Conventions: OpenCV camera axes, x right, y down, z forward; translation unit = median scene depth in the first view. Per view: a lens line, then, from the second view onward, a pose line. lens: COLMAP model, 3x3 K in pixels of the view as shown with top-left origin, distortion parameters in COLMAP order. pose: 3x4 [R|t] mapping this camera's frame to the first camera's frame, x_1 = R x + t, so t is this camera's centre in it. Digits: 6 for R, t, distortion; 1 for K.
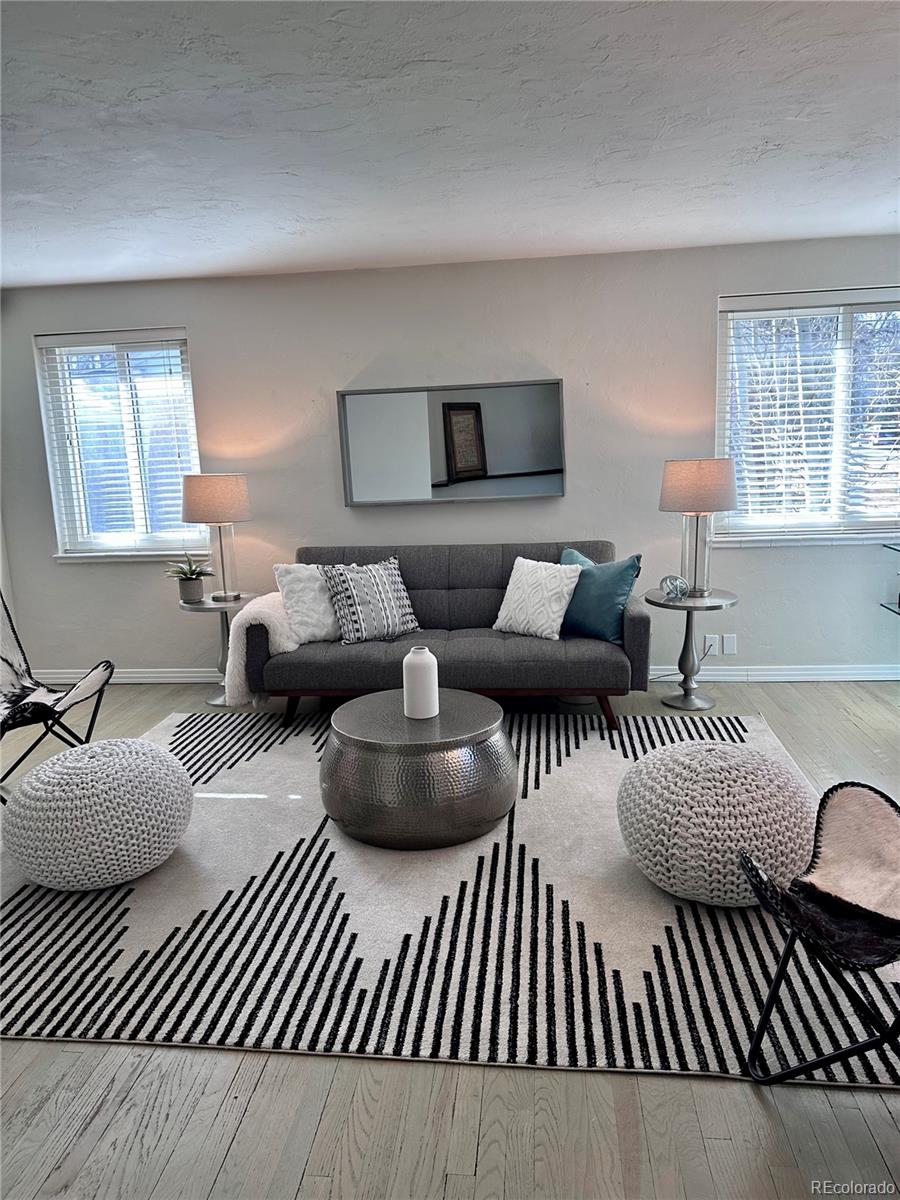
lens RADIAL K [[831.4, 0, 439.8], [0, 831.4, 603.8], [0, 0, 1]] dist [0.201161, -0.408814]
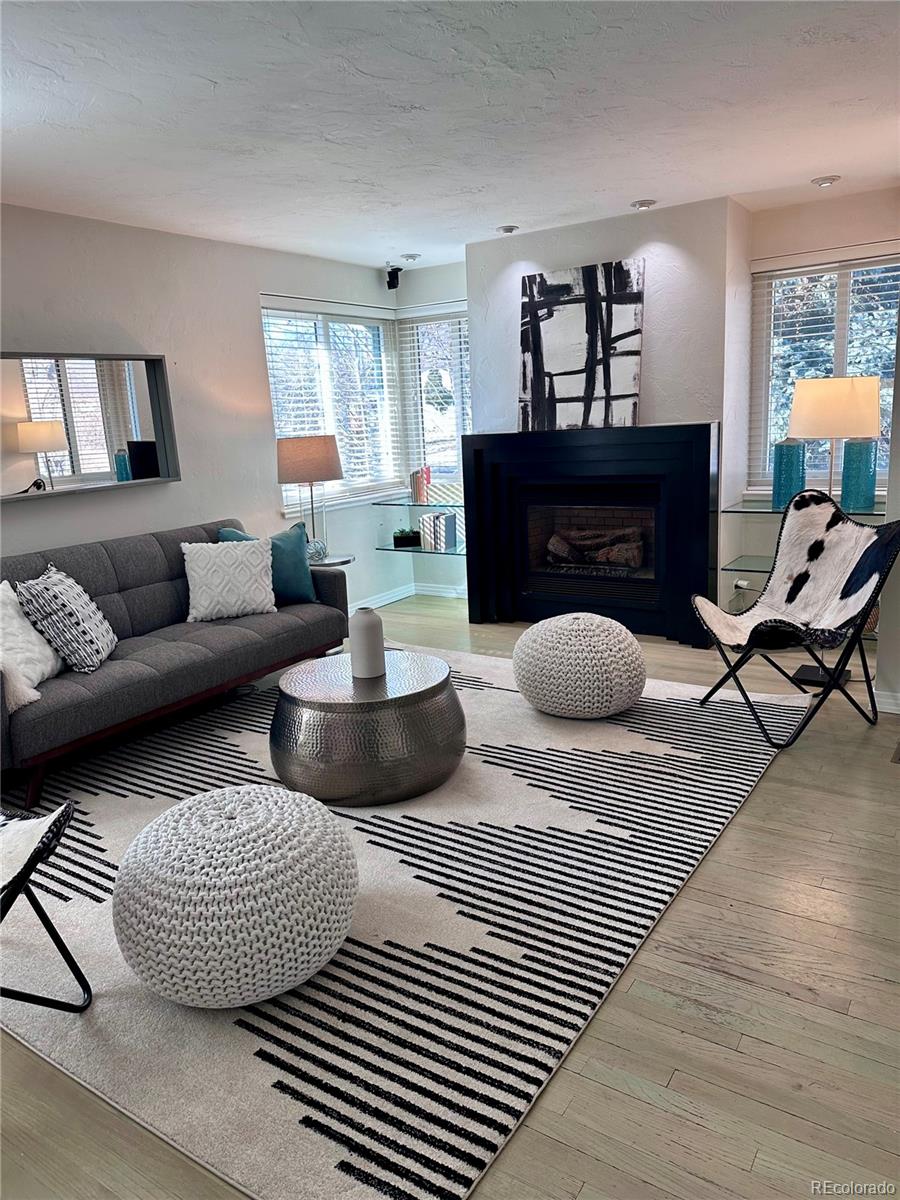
lens RADIAL K [[831.4, 0, 439.8], [0, 831.4, 603.8], [0, 0, 1]] dist [0.201161, -0.408814]
pose [[0.462342, -0.185677, 0.867043, -0.921311], [0.207518, 0.973332, 0.097783, -0.034517], [-0.862077, 0.134718, 0.488544, 0.456588]]
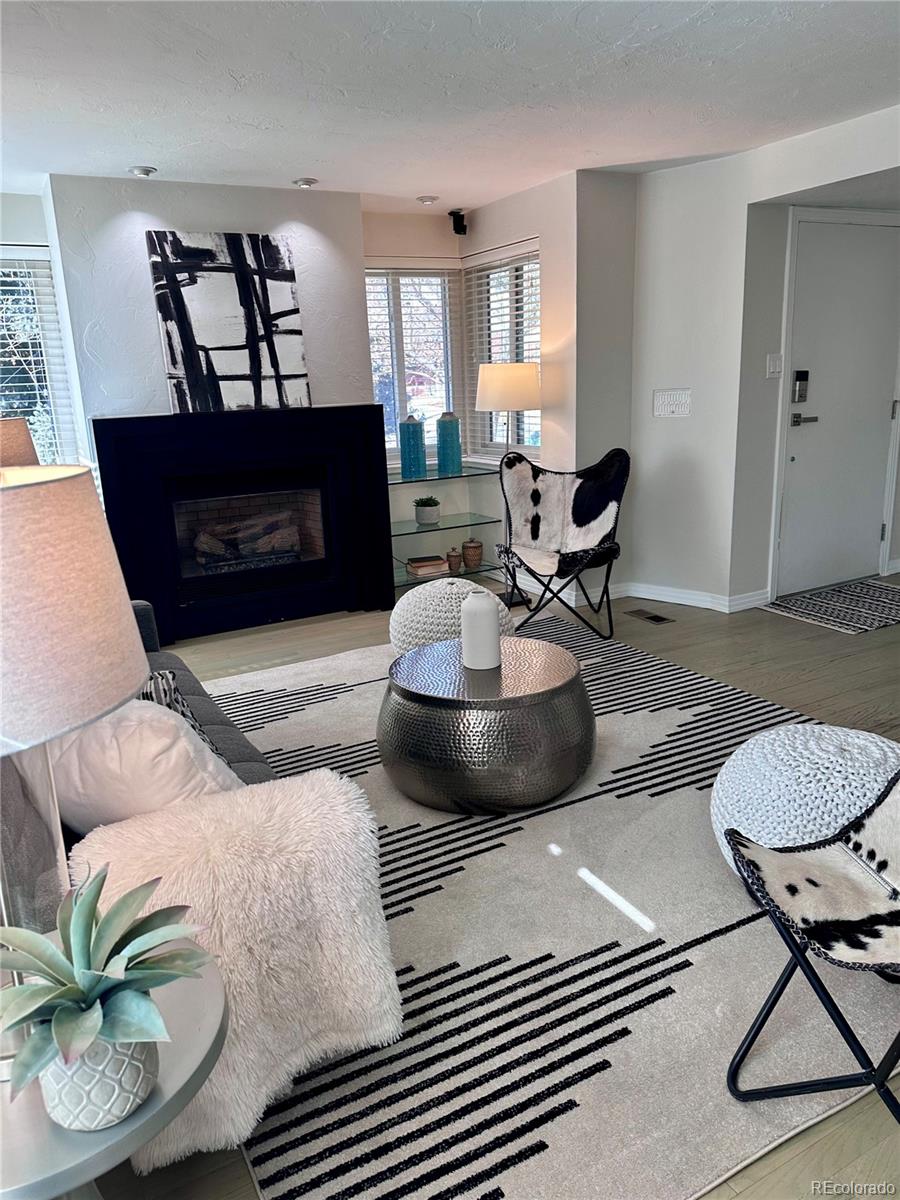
lens RADIAL K [[831.4, 0, 439.8], [0, 831.4, 603.8], [0, 0, 1]] dist [0.201161, -0.408814]
pose [[-0.569922, -0.158071, 0.806351, -0.785512], [0.222007, 0.915205, 0.336323, -0.268254], [-0.791139, 0.370693, -0.486503, 1.588322]]
